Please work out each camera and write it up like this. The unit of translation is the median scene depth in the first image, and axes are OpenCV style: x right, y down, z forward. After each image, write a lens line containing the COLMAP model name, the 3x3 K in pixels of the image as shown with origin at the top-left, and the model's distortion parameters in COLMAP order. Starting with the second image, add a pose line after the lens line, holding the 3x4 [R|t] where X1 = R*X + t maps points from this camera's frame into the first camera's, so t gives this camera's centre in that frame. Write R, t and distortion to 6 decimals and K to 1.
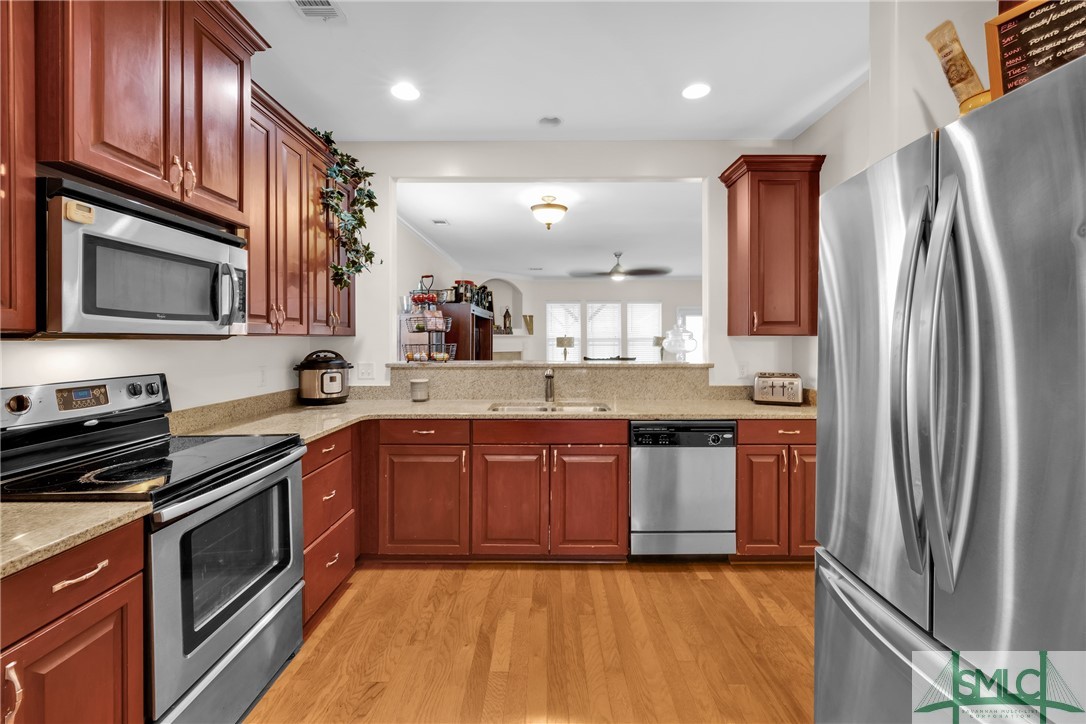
lens RADIAL K [[469.4, 0, 543.0], [0, 469.4, 342.8], [0, 0, 1]] dist [0.000237, 0.000606]
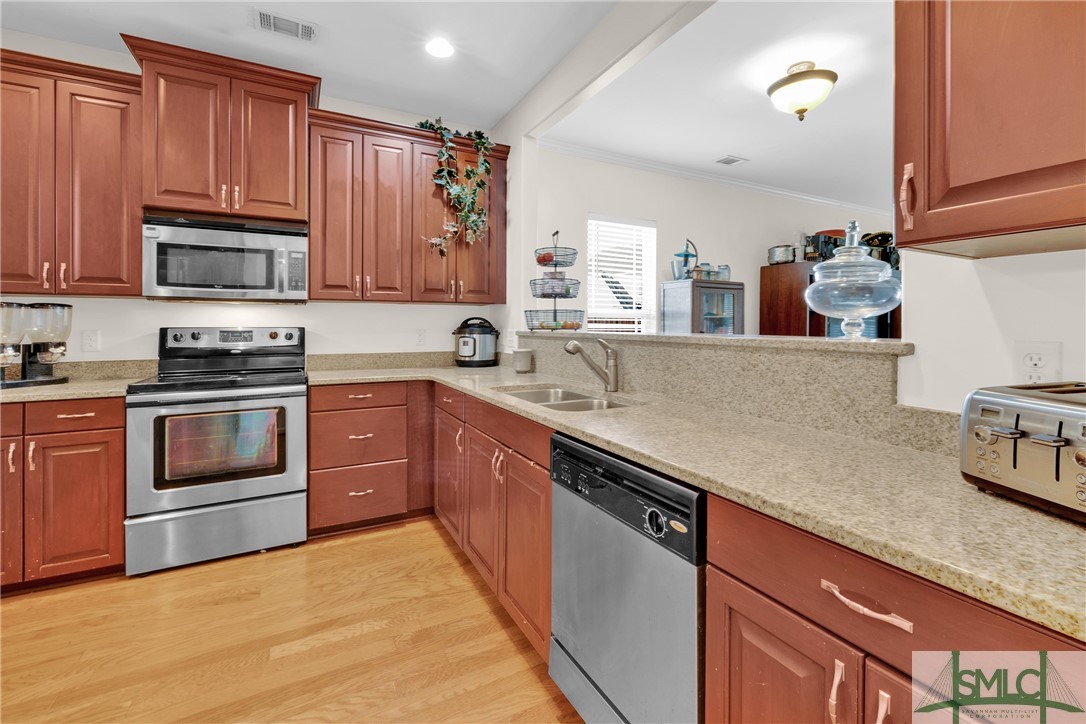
lens RADIAL K [[469.4, 0, 532.8], [0, 469.4, 326.9], [0, 0, 1]] dist [0.000237, 0.000606]
pose [[0.460711, 0.005499, -0.887533, 0.846968], [-0.008594, 0.999962, 0.001734, 0.052776], [0.887508, 0.006828, 0.460741, 0.918858]]
